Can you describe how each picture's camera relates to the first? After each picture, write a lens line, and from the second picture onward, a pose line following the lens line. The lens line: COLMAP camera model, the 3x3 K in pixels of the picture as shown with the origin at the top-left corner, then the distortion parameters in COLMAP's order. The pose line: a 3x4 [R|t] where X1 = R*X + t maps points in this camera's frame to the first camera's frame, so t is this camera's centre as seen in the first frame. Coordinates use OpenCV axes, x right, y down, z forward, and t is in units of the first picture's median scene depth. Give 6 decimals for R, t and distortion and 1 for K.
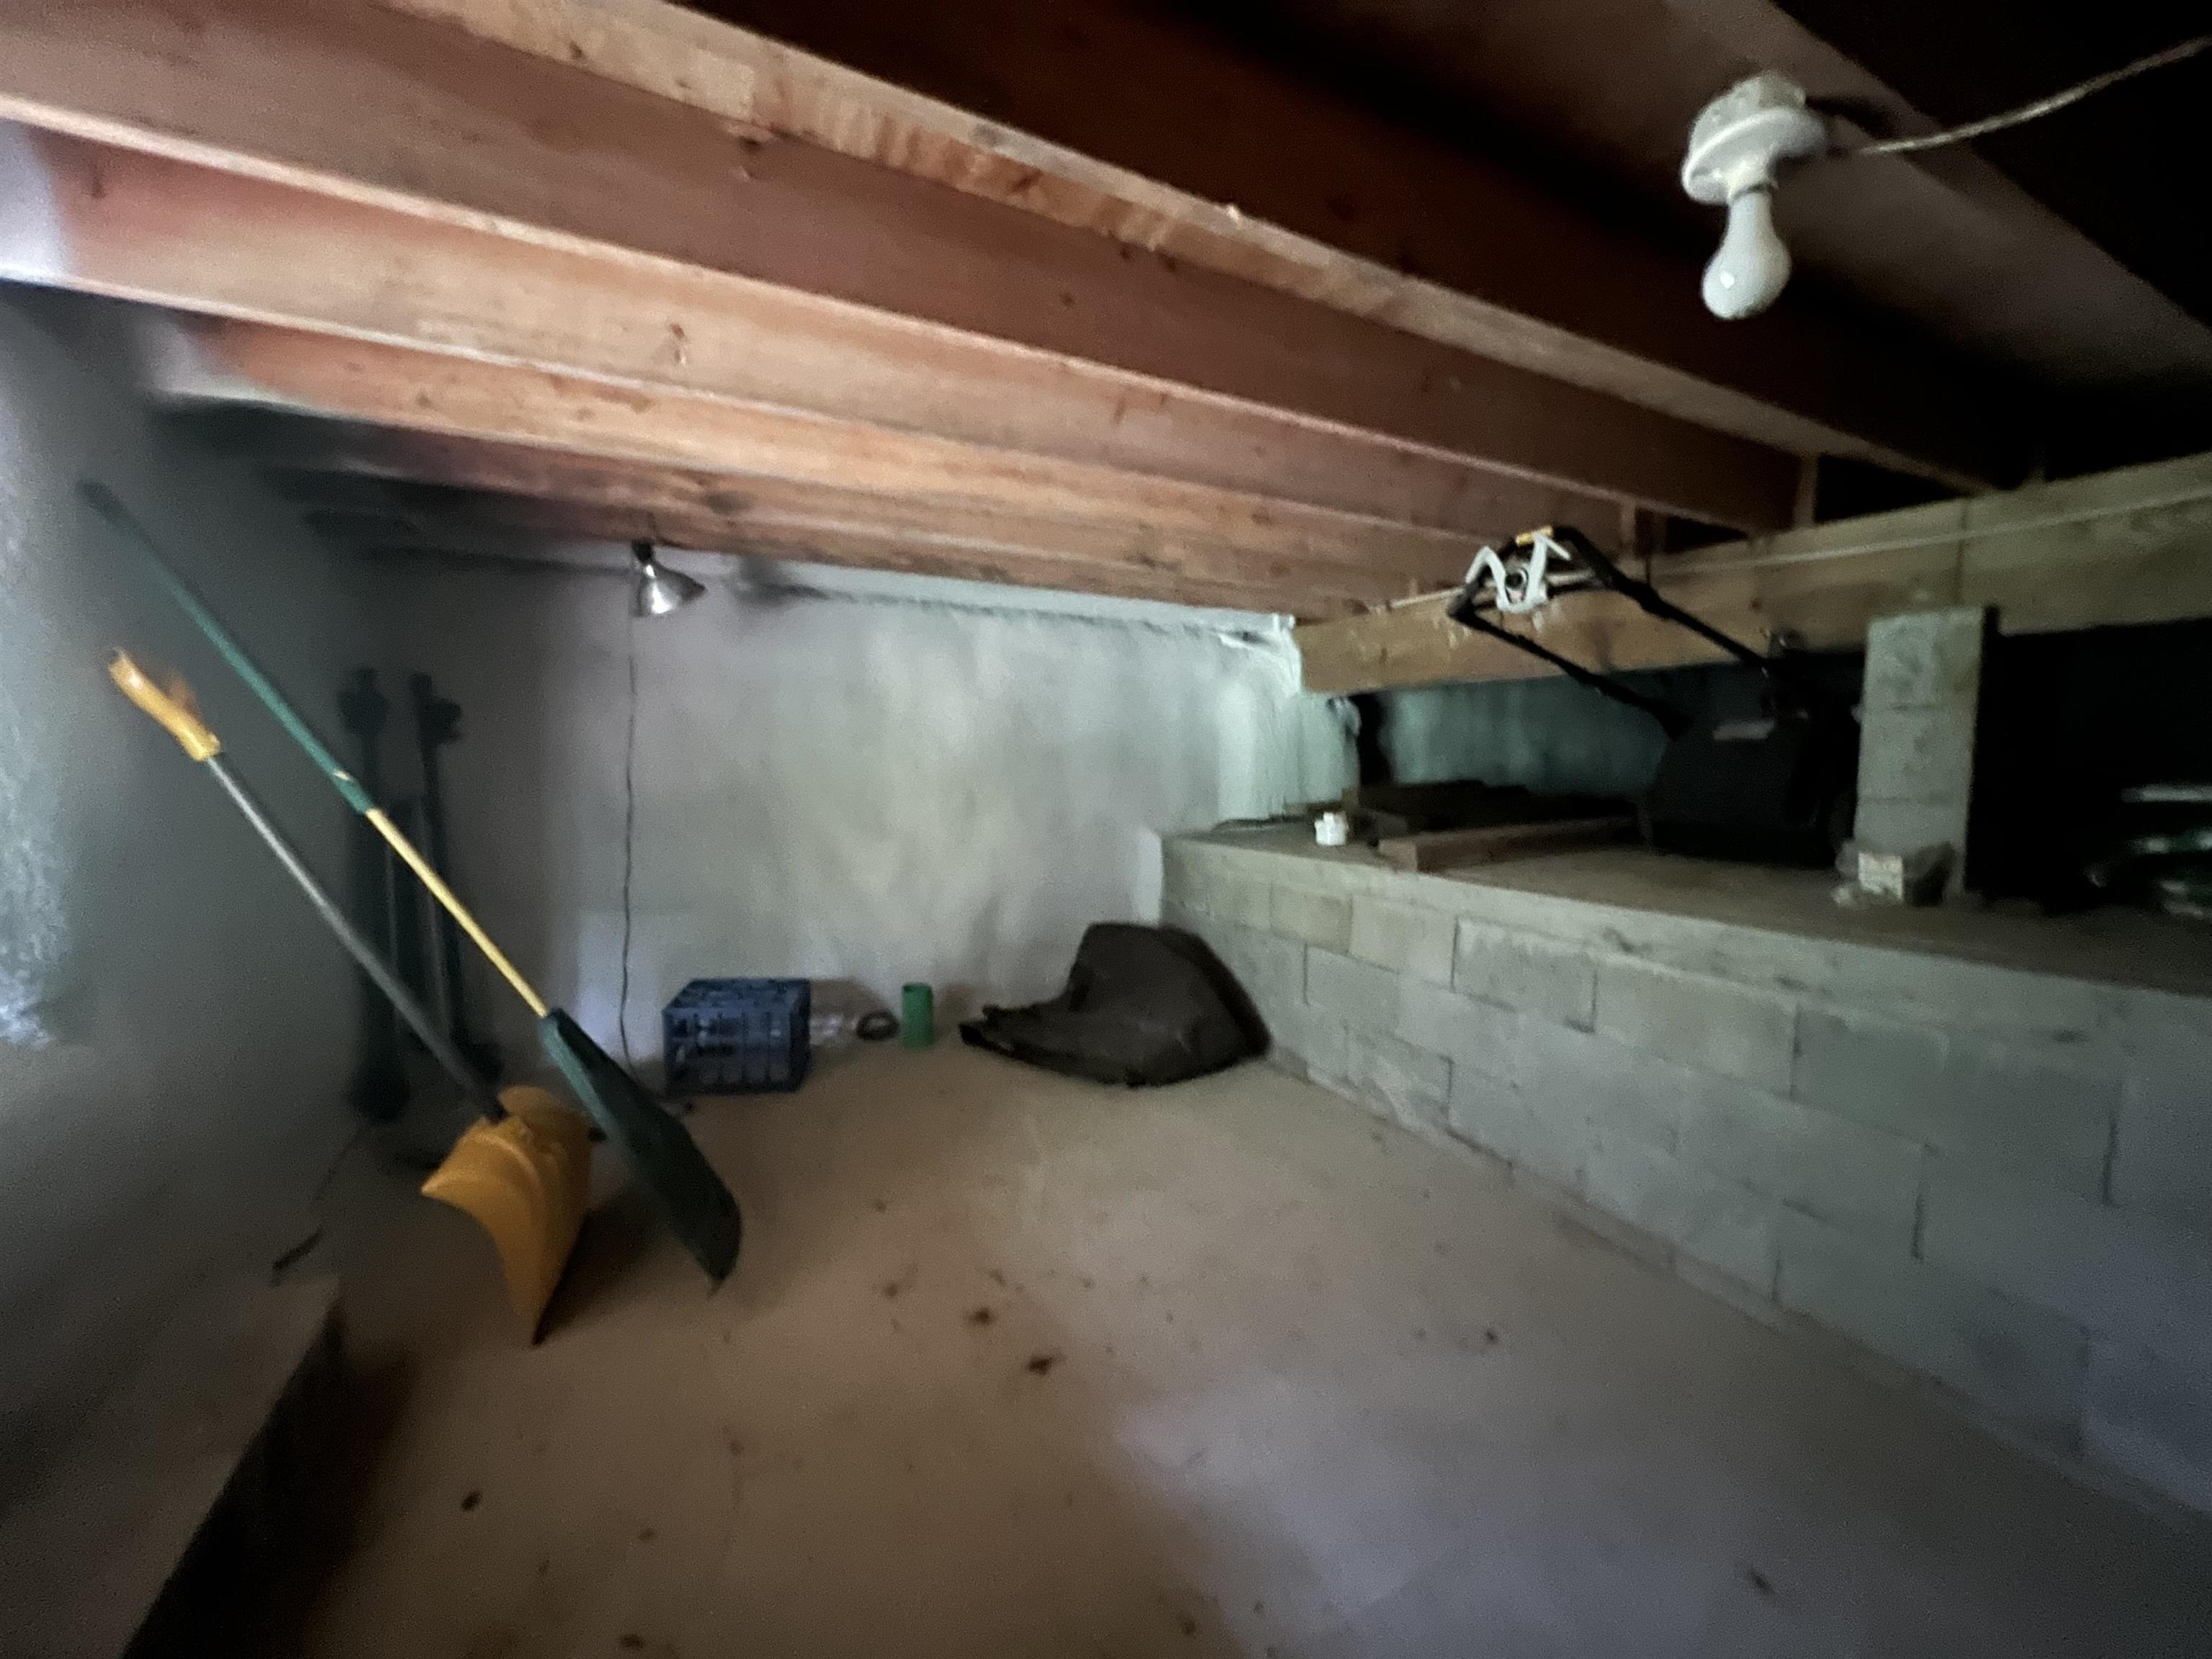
lens RADIAL K [[879.9, 0, 1105.6], [0, 879.9, 840.7], [0, 0, 1]] dist [0.002265, 0.000044]
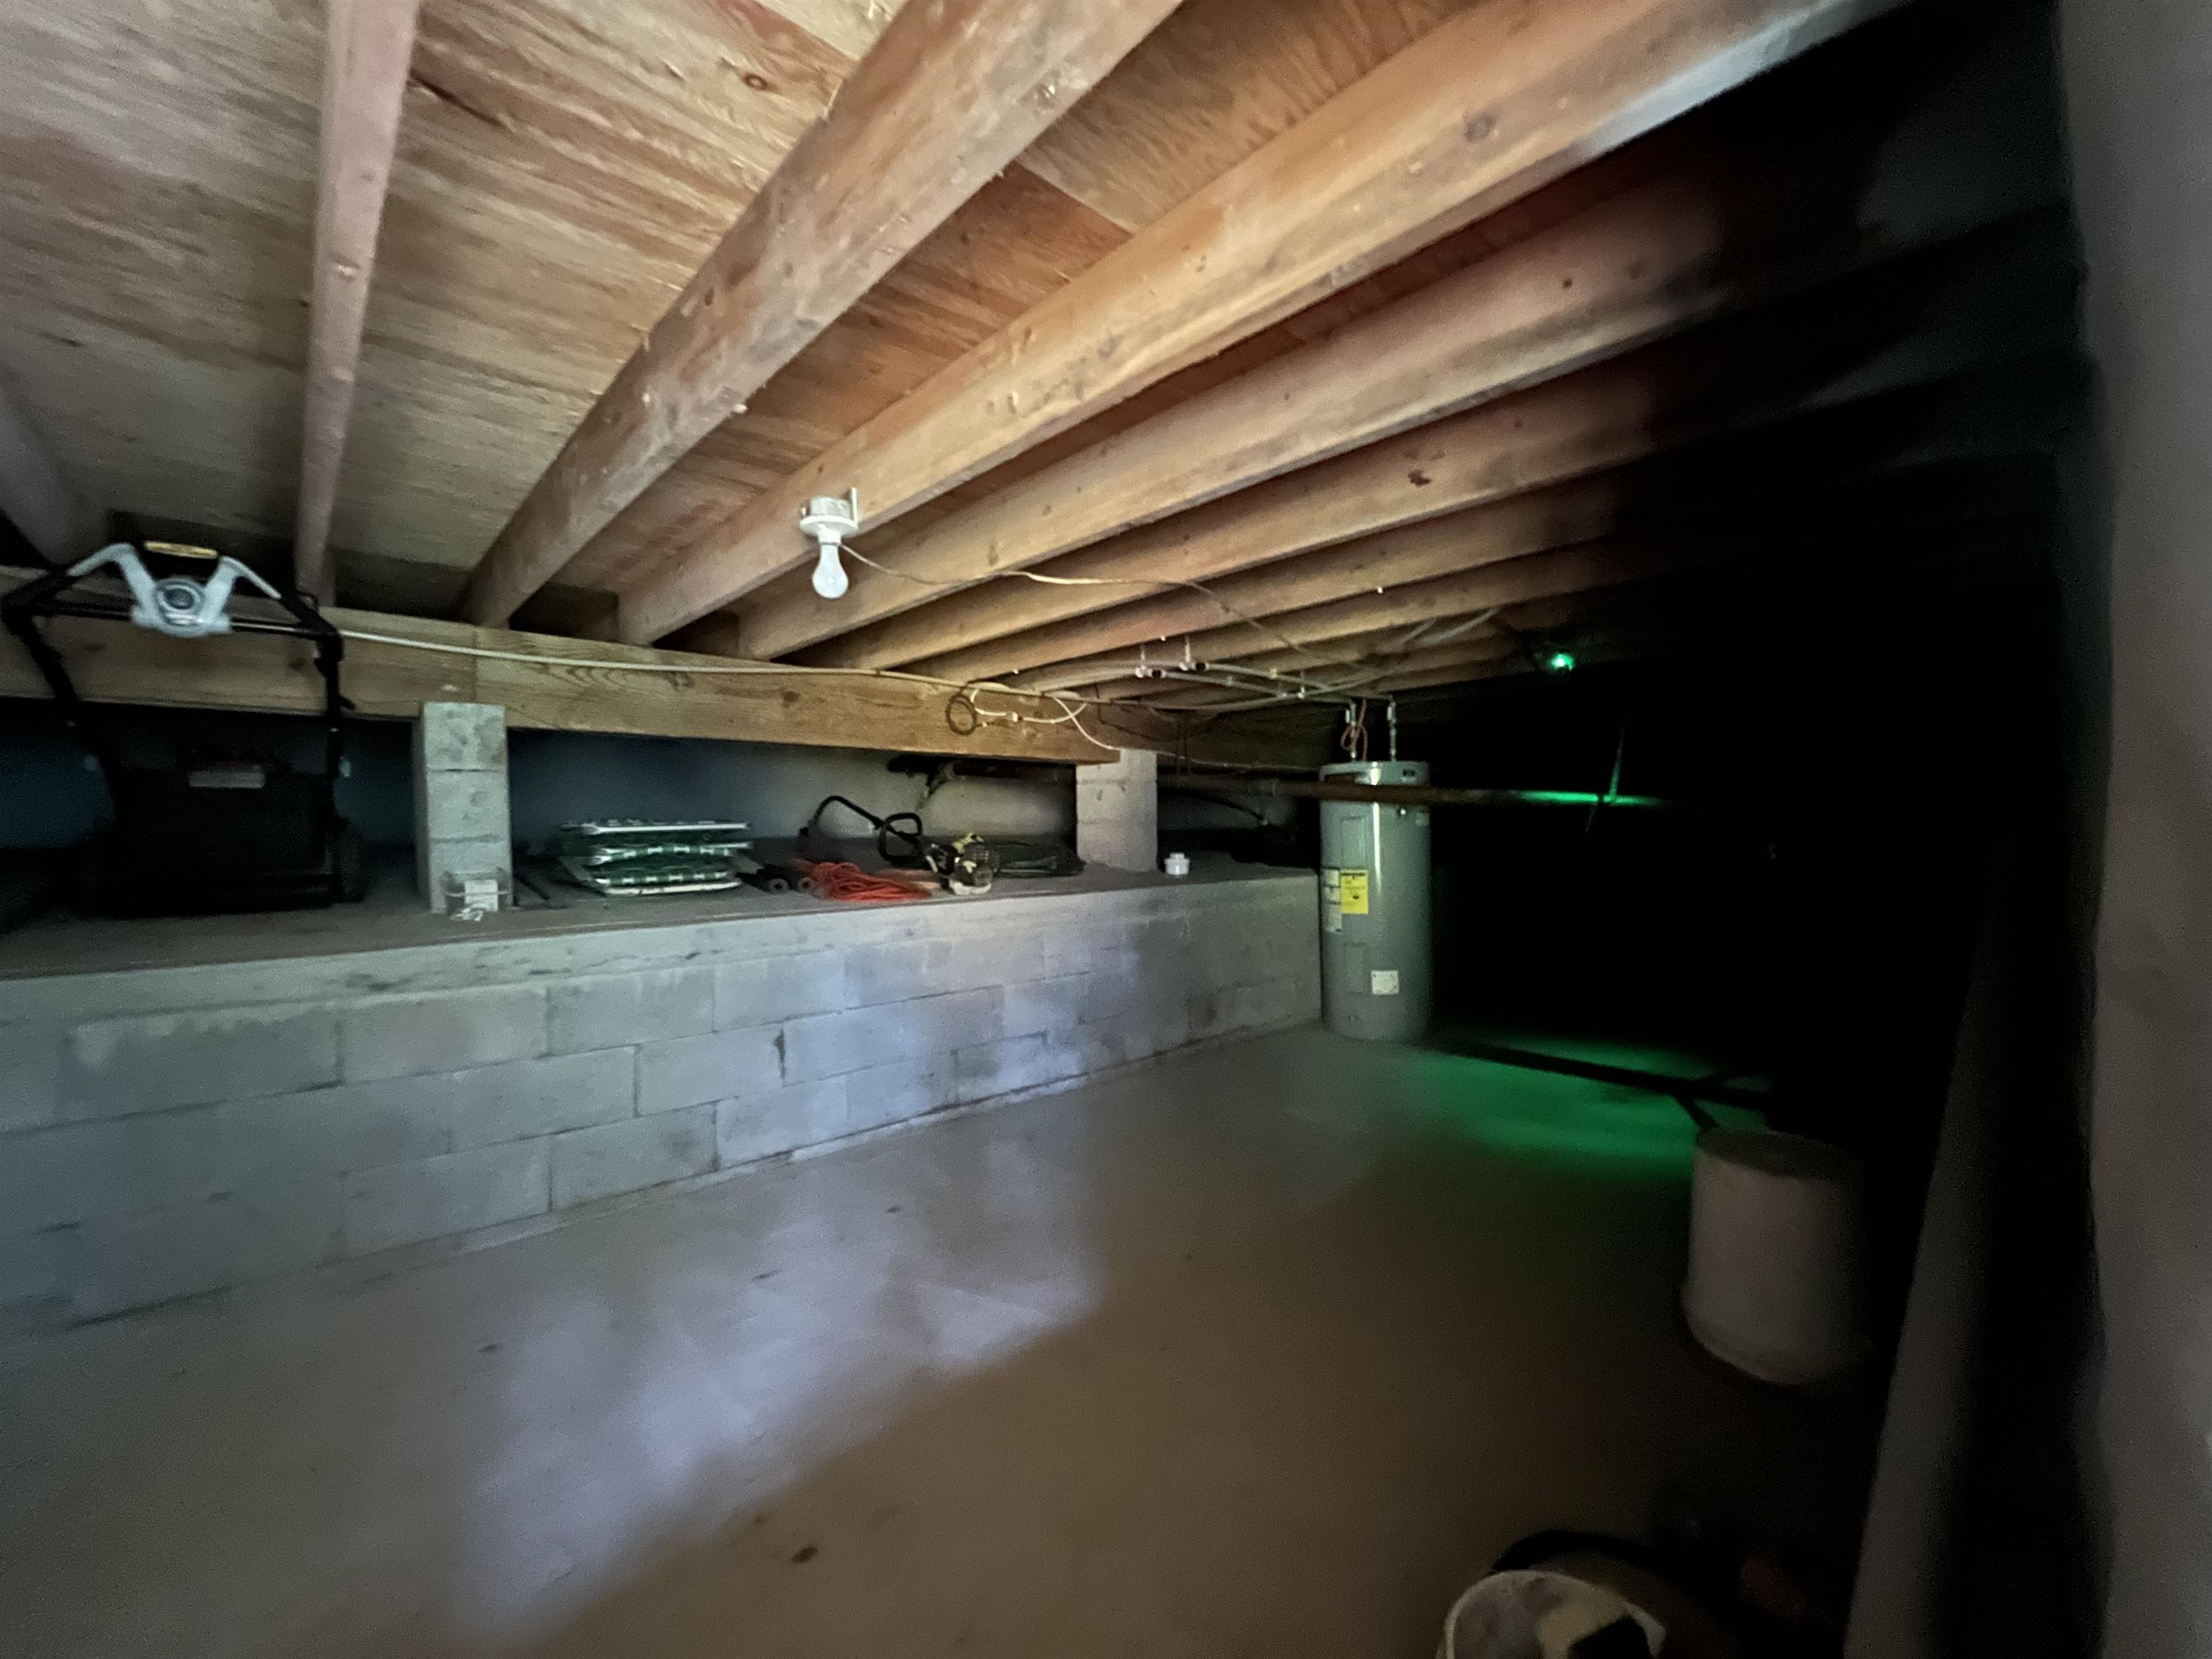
lens RADIAL K [[885.8, 0, 1101.7], [0, 885.8, 837.5], [0, 0, 1]] dist [-0.001472, -0.000246]
pose [[-0.290902, -0.028913, 0.956316, -0.659754], [0.086578, 0.994647, 0.056408, -0.041157], [-0.952827, 0.099205, -0.286842, 0.460468]]
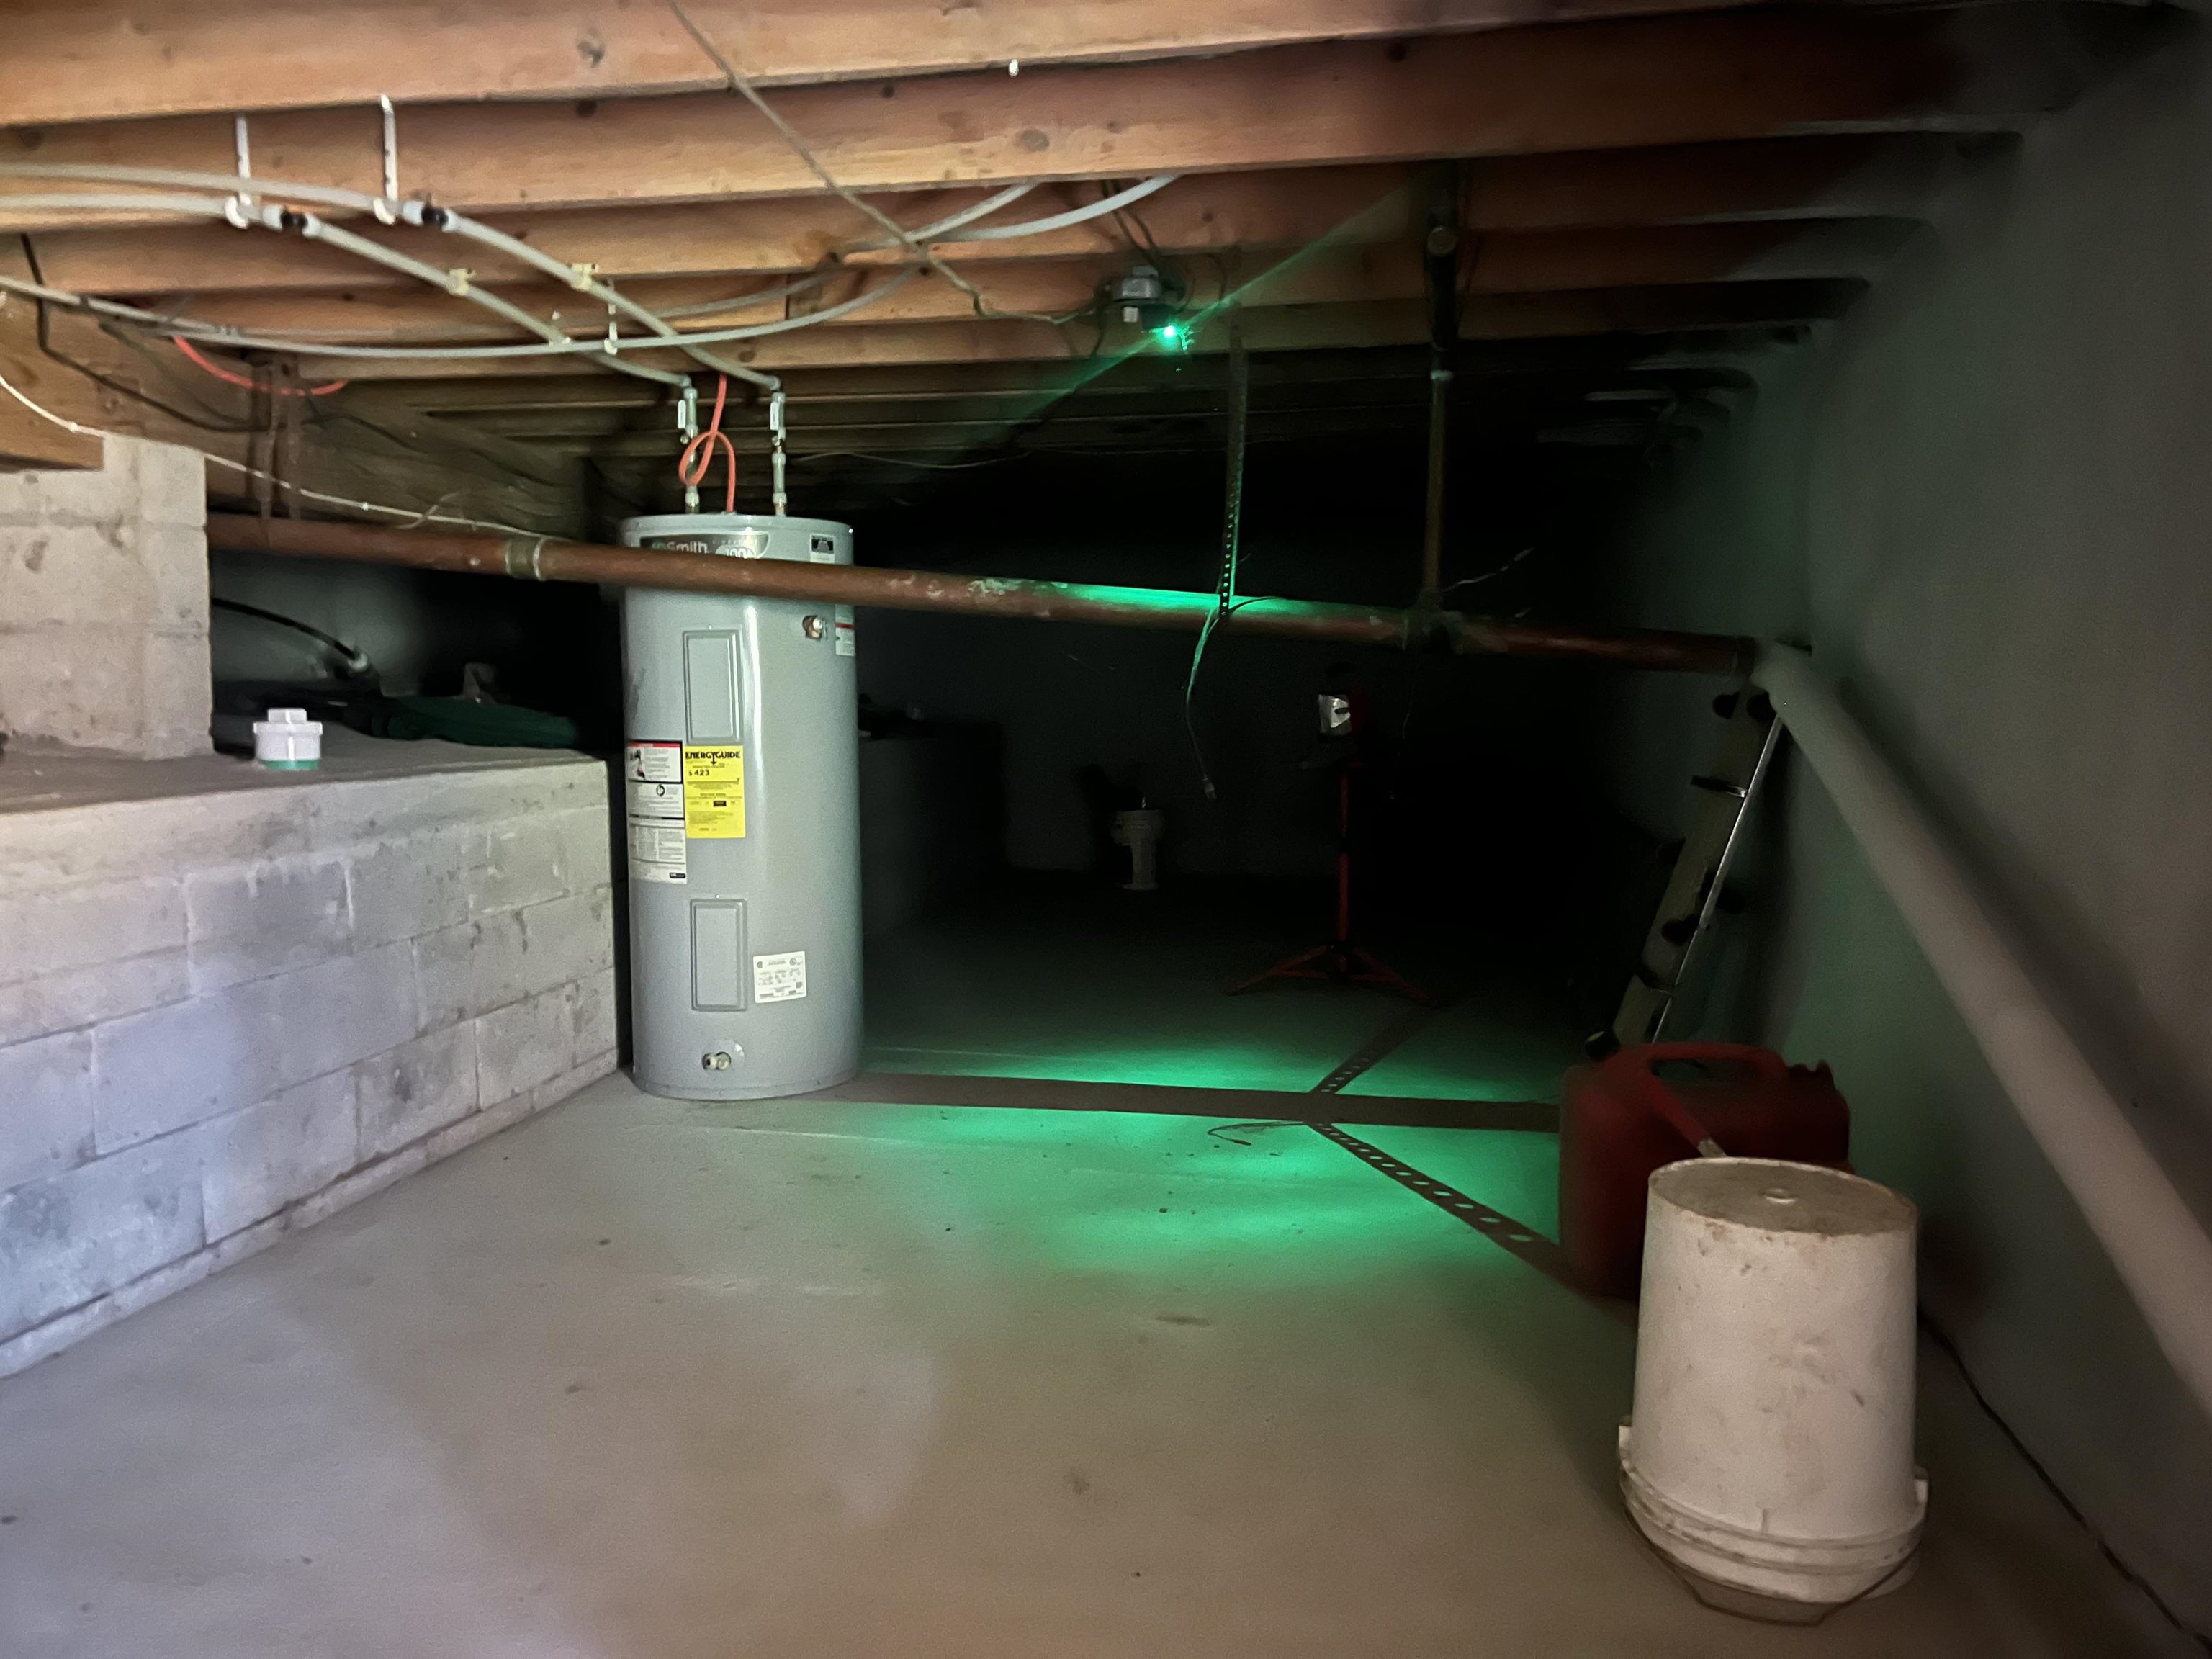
lens RADIAL K [[1680.1, 0, 1108.8], [0, 1680.1, 814.8], [0, 0, 1]] dist [0.042513, -0.049969]
pose [[-0.812342, -0.065597, 0.579480, -0.260535], [0.031006, 0.987390, 0.155239, 0.006617], [-0.582356, 0.144074, -0.800065, 0.549829]]
